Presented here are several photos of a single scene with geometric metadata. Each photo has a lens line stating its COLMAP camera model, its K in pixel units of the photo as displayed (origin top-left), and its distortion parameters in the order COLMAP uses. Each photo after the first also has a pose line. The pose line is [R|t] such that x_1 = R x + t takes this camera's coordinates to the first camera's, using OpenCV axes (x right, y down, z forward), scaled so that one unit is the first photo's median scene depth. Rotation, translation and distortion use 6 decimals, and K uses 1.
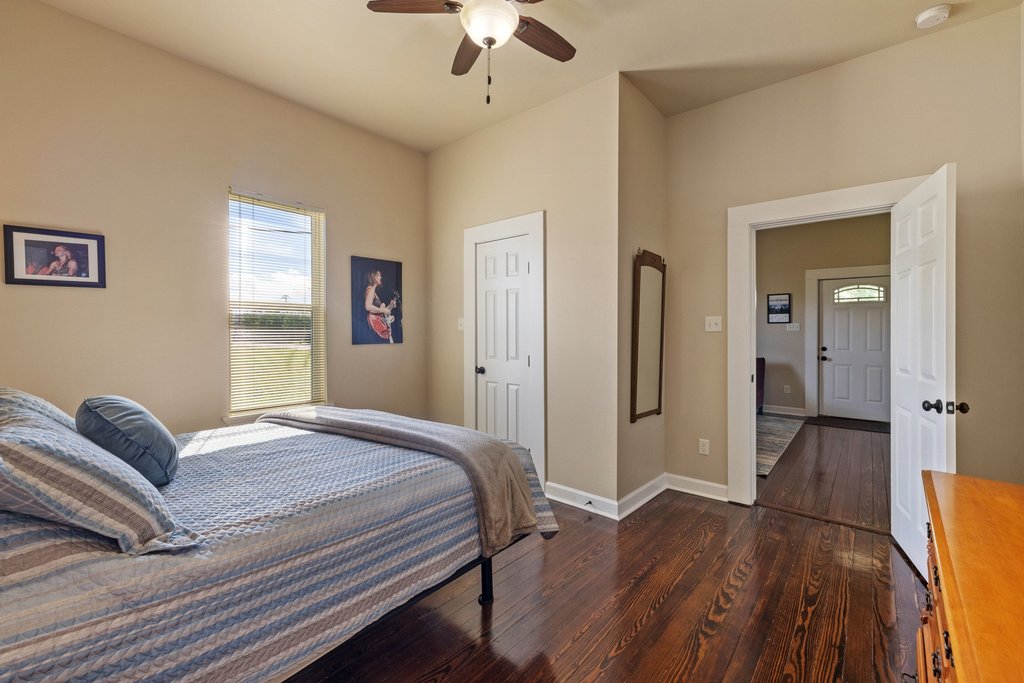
lens RADIAL K [[431.8, 0, 505.2], [0, 431.8, 335.3], [0, 0, 1]] dist [0.001202, -0.000074]
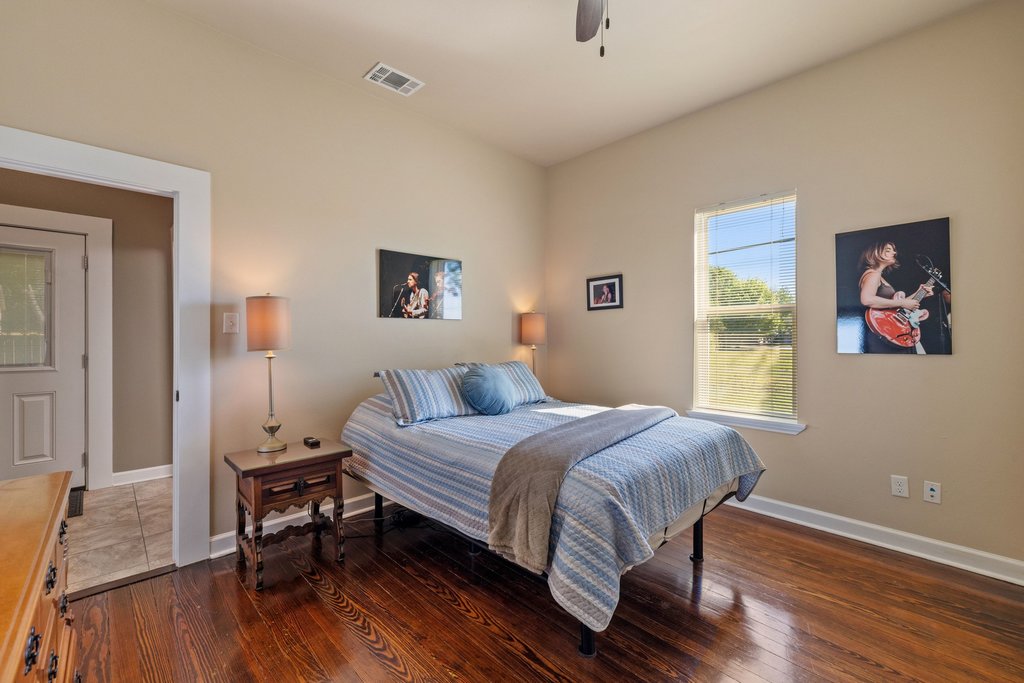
lens RADIAL K [[431.8, 0, 505.2], [0, 431.8, 335.3], [0, 0, 1]] dist [0.001202, -0.000074]
pose [[-0.105106, -0.004796, -0.994449, 0.429767], [-0.008123, 0.999959, -0.003964, -0.001459], [0.994428, 0.007661, -0.105141, 0.489917]]
